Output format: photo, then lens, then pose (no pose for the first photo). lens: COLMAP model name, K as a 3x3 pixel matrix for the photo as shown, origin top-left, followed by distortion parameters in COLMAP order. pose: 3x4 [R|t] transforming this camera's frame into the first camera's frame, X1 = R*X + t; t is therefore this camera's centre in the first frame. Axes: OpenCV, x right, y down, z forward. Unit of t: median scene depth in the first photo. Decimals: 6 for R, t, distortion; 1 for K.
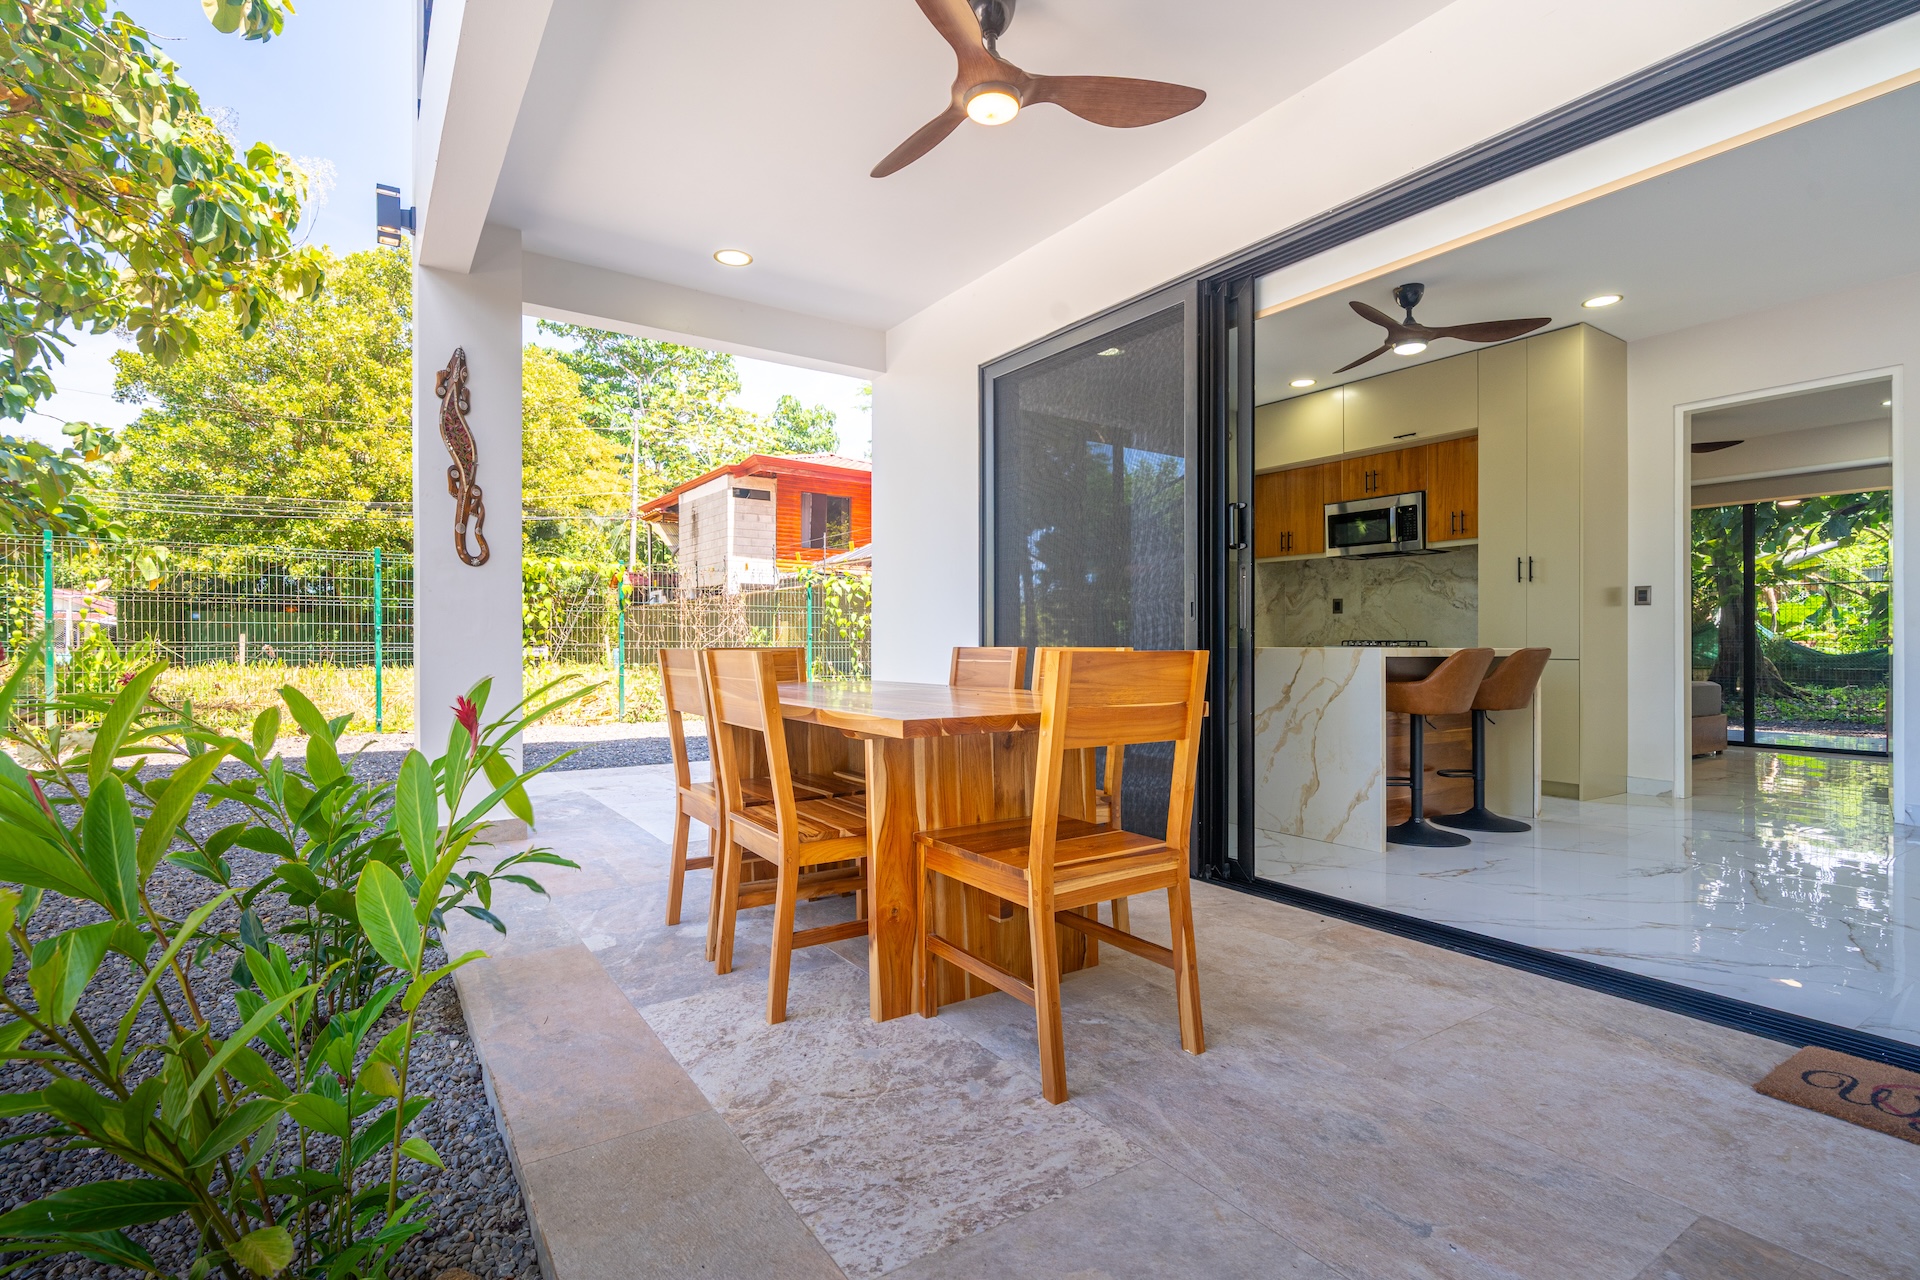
lens RADIAL K [[909.7, 0, 948.9], [0, 909.7, 642.3], [0, 0, 1]] dist [0.002408, 0.000792]
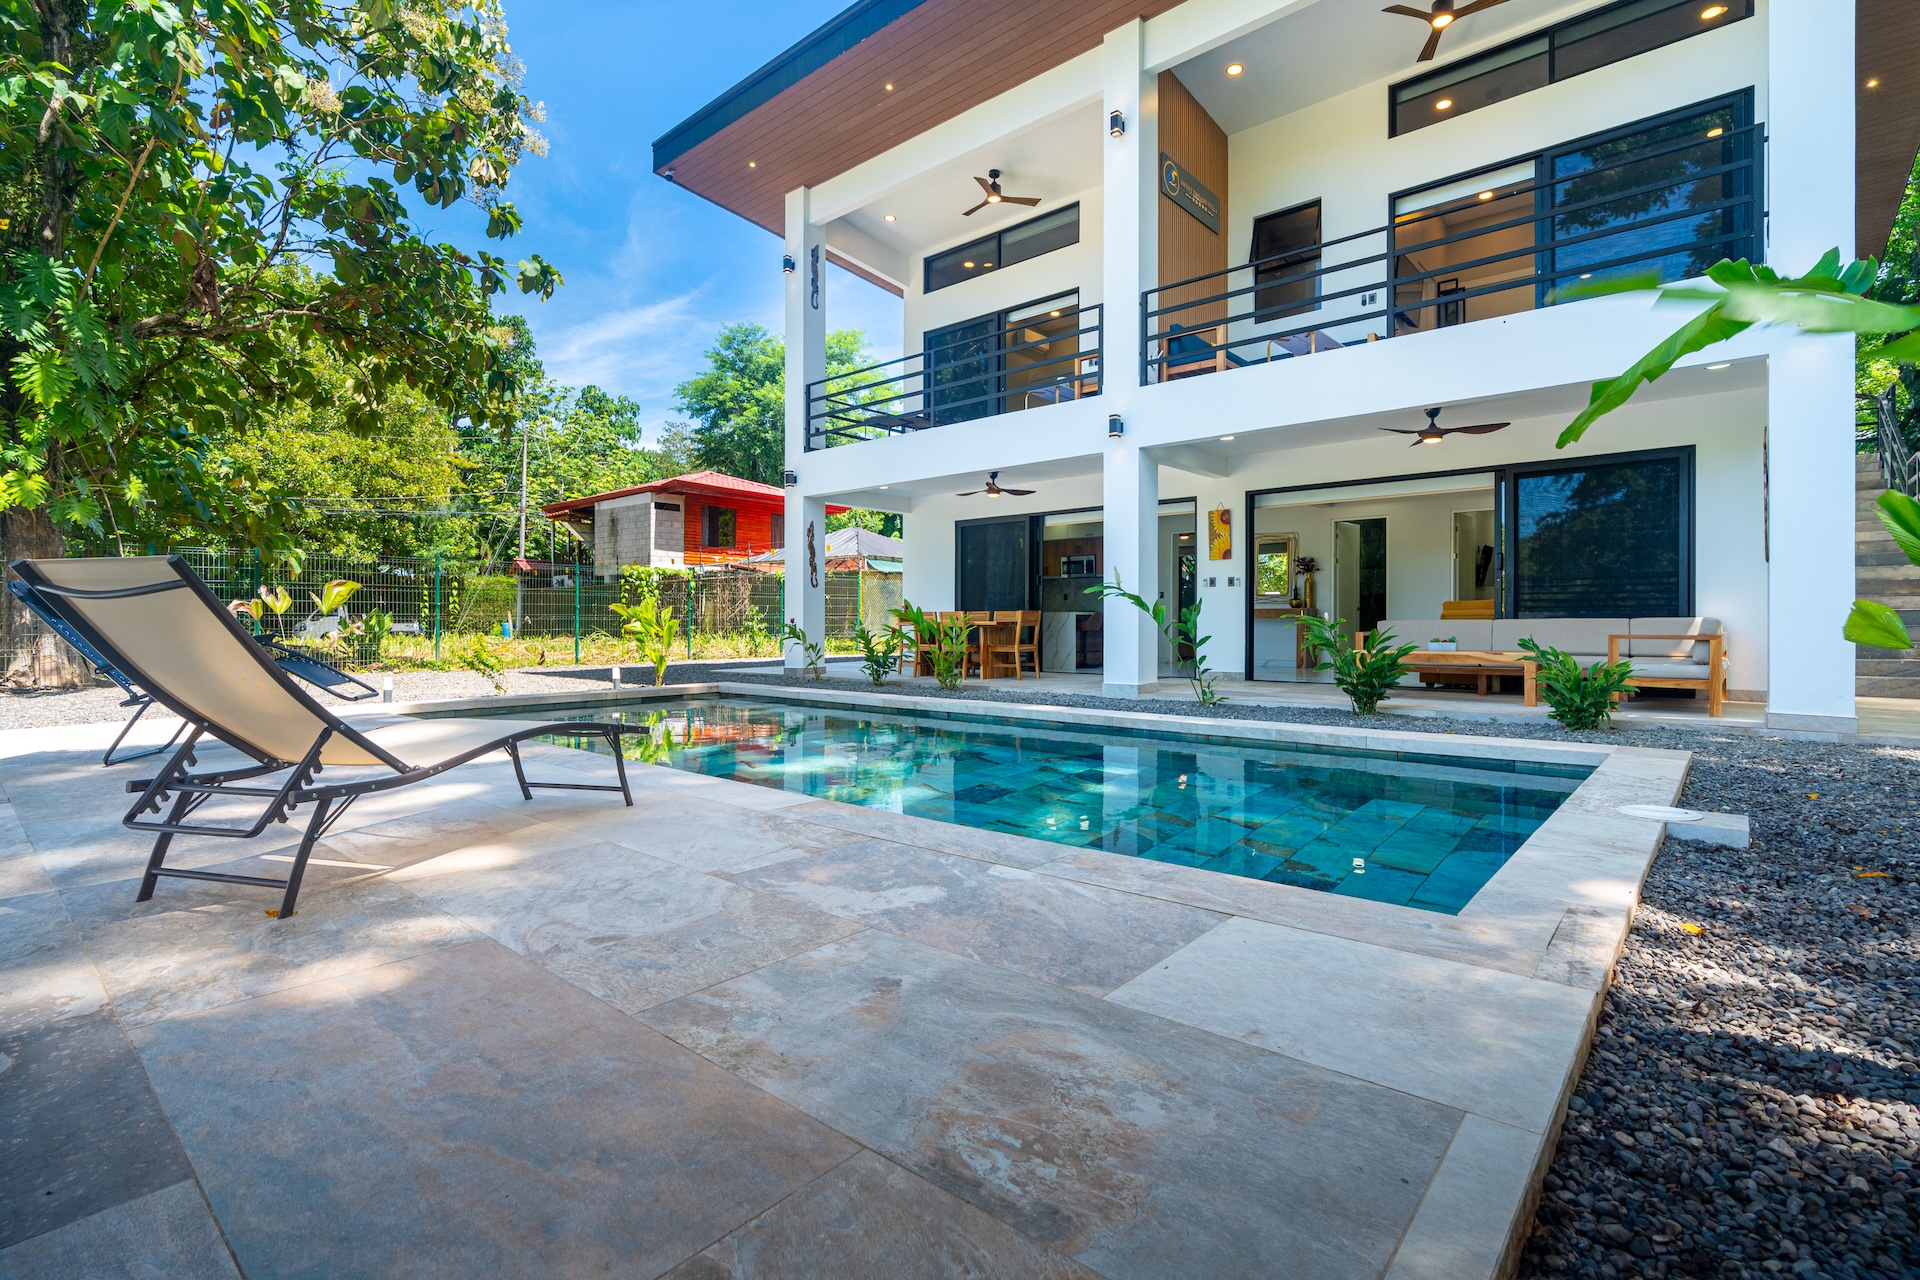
lens RADIAL K [[930.0, 0, 949.1], [0, 930.0, 625.2], [0, 0, 1]] dist [0.000617, 0.001767]
pose [[0.965061, -0.005281, 0.261972, -0.179363], [0.003994, 0.999977, 0.005445, 0.007214], [-0.261995, -0.004209, 0.965060, -0.448466]]
